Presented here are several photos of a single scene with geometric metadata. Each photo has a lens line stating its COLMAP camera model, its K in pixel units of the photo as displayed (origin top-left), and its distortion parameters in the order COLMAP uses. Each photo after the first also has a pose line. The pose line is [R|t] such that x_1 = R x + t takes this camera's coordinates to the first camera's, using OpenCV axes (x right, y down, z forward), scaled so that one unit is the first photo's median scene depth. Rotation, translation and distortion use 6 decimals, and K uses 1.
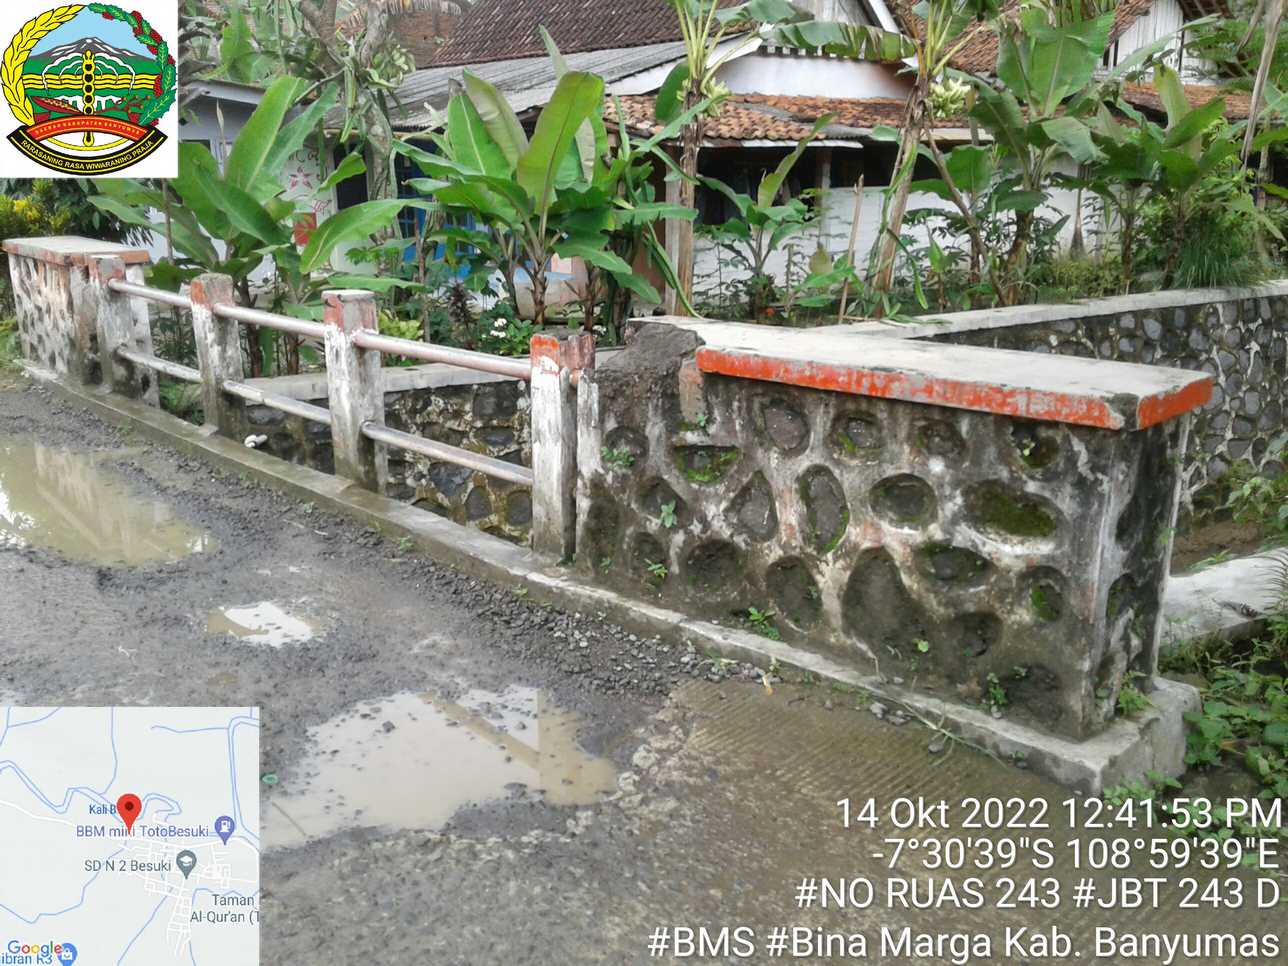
lens RADIAL K [[1200.5, 0, 591.9], [0, 1200.5, 488.4], [0, 0, 1]] dist [0.150796, -0.248676]
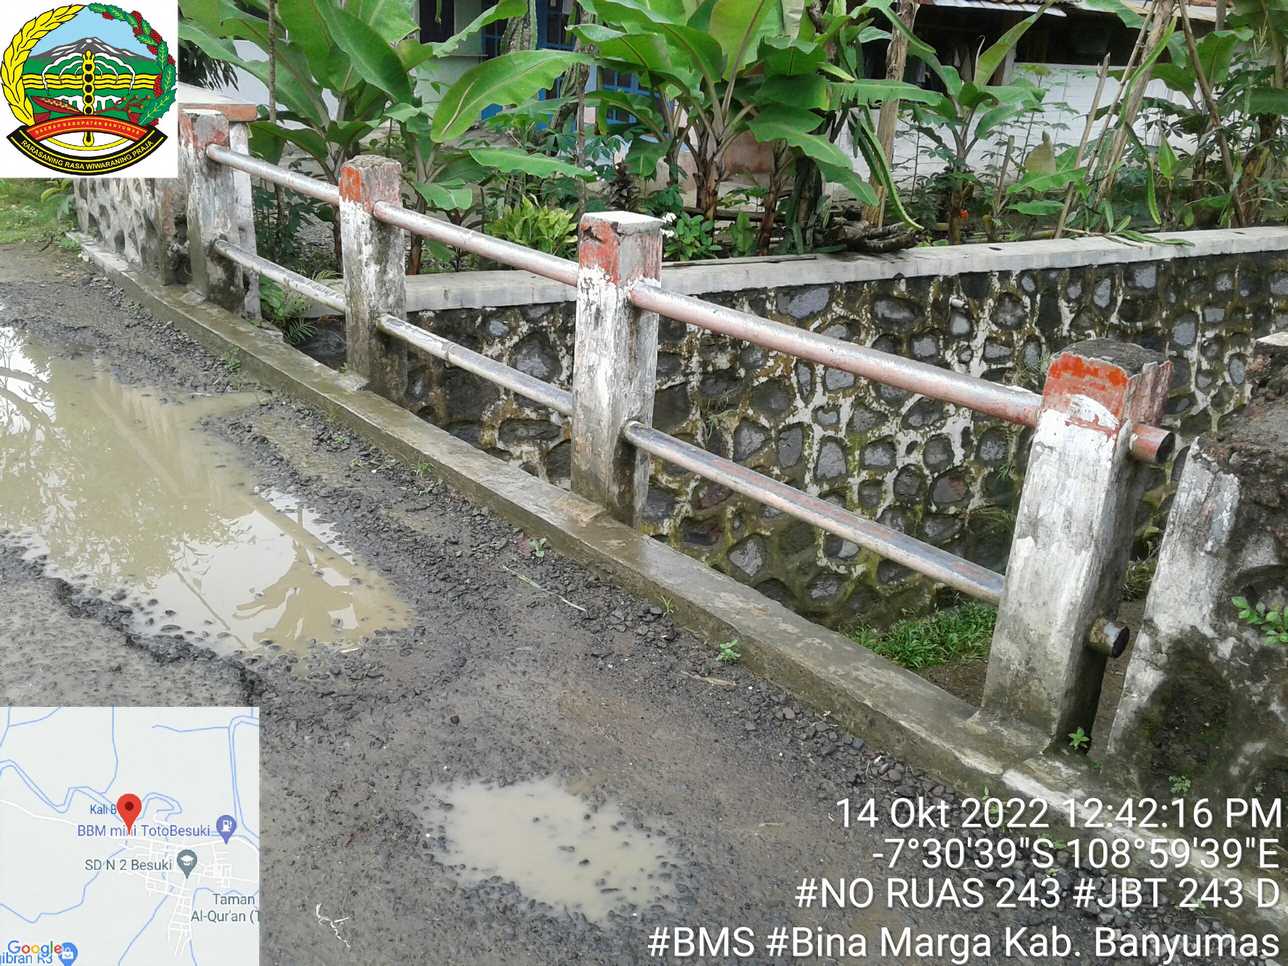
lens RADIAL K [[1267.9, 0, 621.7], [0, 1267.9, 463.7], [0, 0, 1]] dist [0.143135, -0.301254]
pose [[0.997621, 0.068360, -0.008900, -0.255407], [-0.067454, 0.994624, 0.078565, -0.117904], [0.014223, -0.077778, 0.996869, 0.440685]]
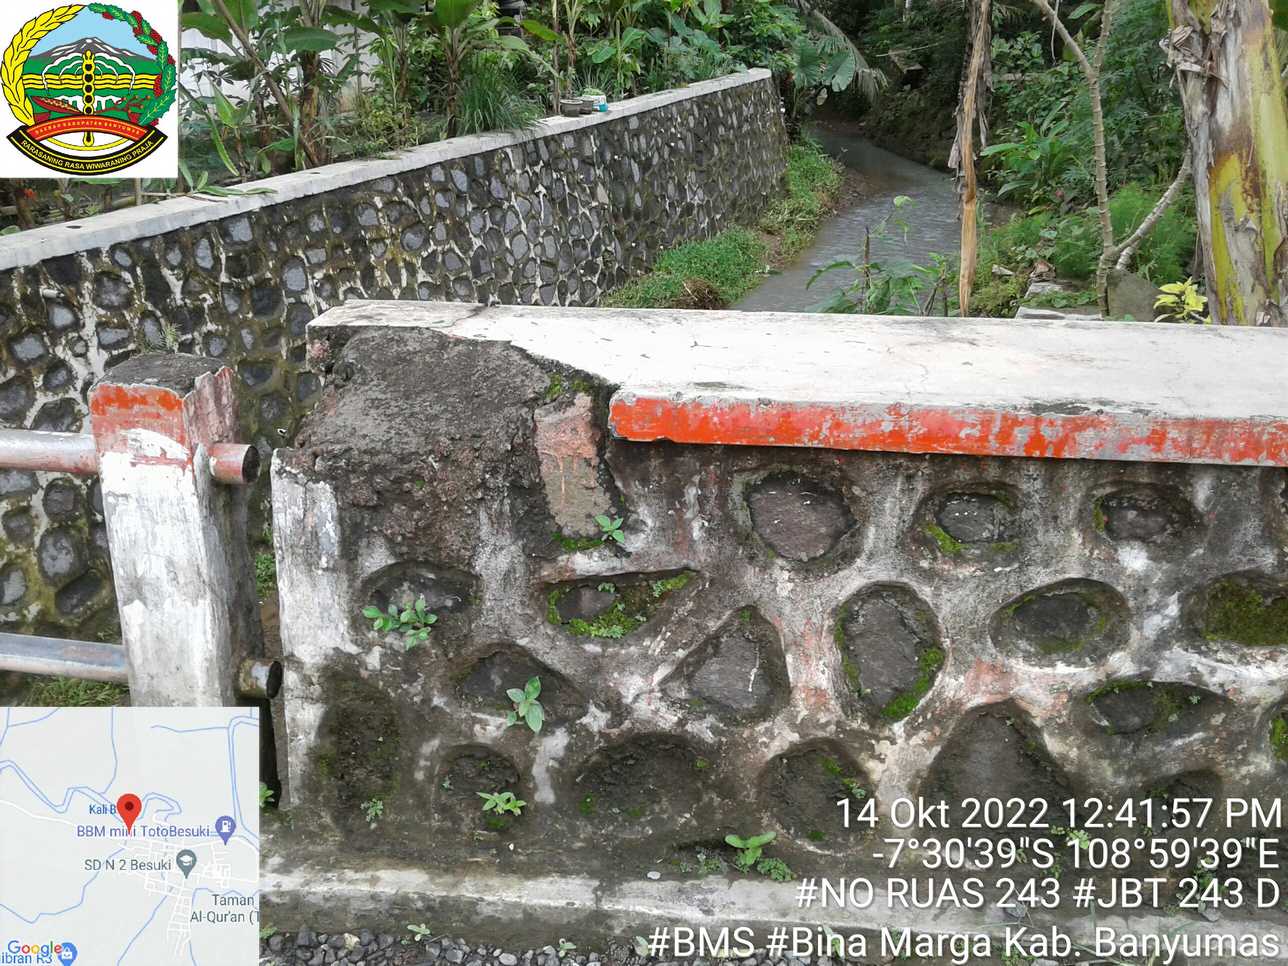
lens RADIAL K [[1252.6, 0, 660.3], [0, 1252.6, 498.5], [0, 0, 1]] dist [0.130952, -0.254315]
pose [[0.782594, -0.225042, 0.580433, -0.180818], [0.153848, 0.973368, 0.169956, -0.144290], [-0.603222, -0.043708, 0.796374, 0.528053]]
